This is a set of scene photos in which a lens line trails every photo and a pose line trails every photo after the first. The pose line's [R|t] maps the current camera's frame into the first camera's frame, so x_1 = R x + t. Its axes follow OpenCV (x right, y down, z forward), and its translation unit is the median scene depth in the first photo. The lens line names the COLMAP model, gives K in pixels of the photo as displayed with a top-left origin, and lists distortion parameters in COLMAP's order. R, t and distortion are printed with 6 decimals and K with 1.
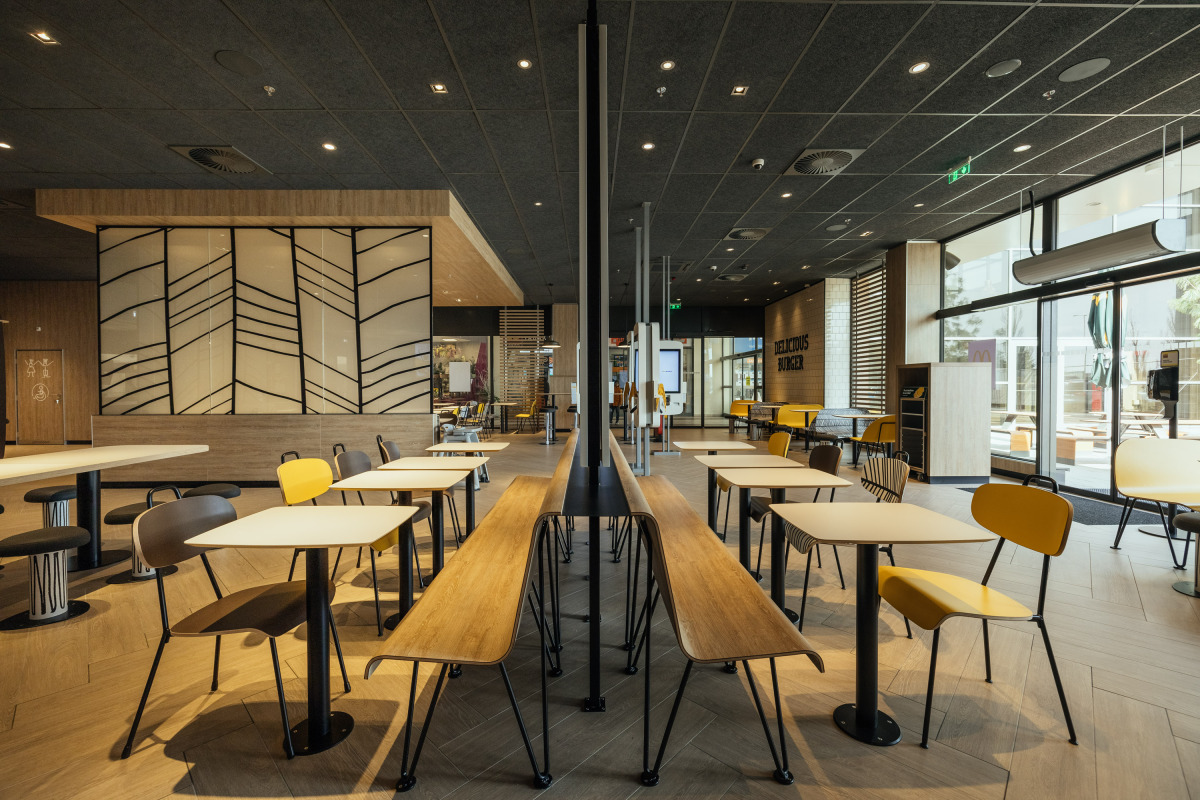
lens RADIAL K [[504.9, 0, 594.2], [0, 504.9, 395.2], [0, 0, 1]] dist [-0.001222, -0.000202]
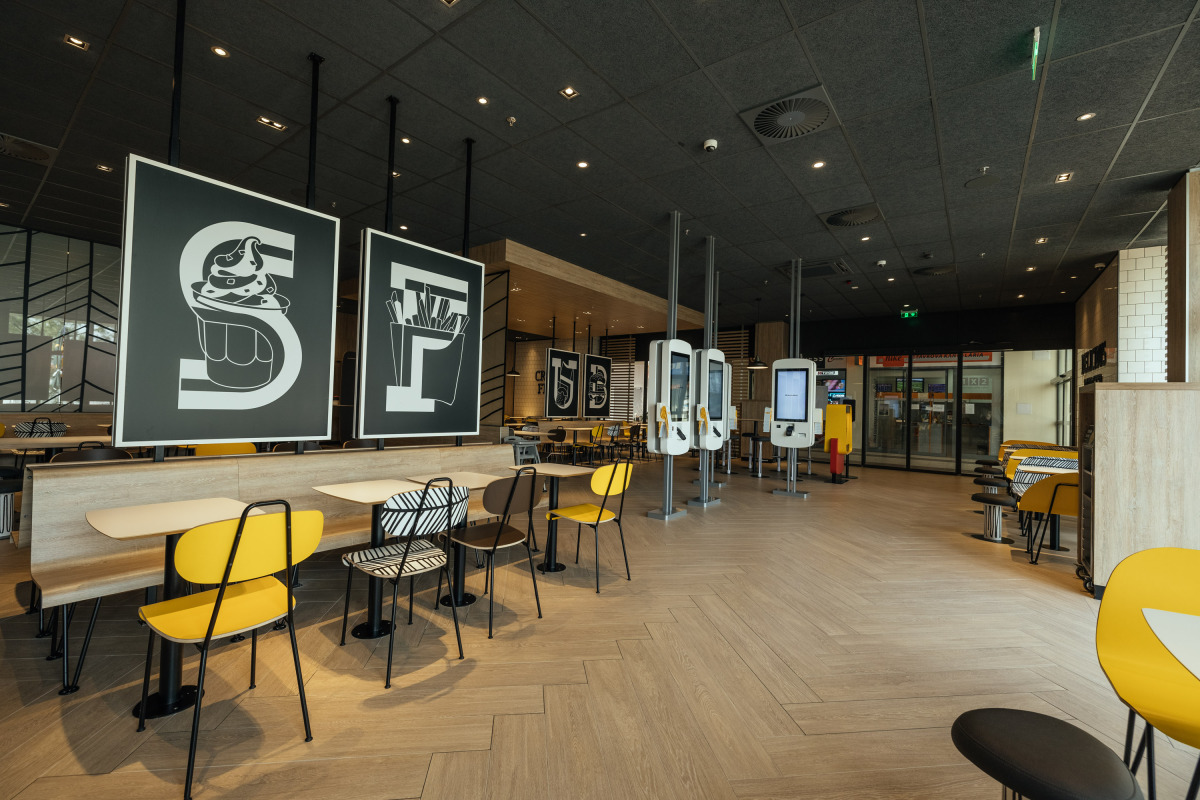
lens RADIAL K [[504.9, 0, 594.2], [0, 504.9, 395.2], [0, 0, 1]] dist [-0.001222, -0.000202]
pose [[0.781809, 0.012589, -0.623391, 0.455304], [-0.043055, 0.998500, -0.033833, -0.005615], [0.622029, 0.053291, 0.781178, 0.158738]]
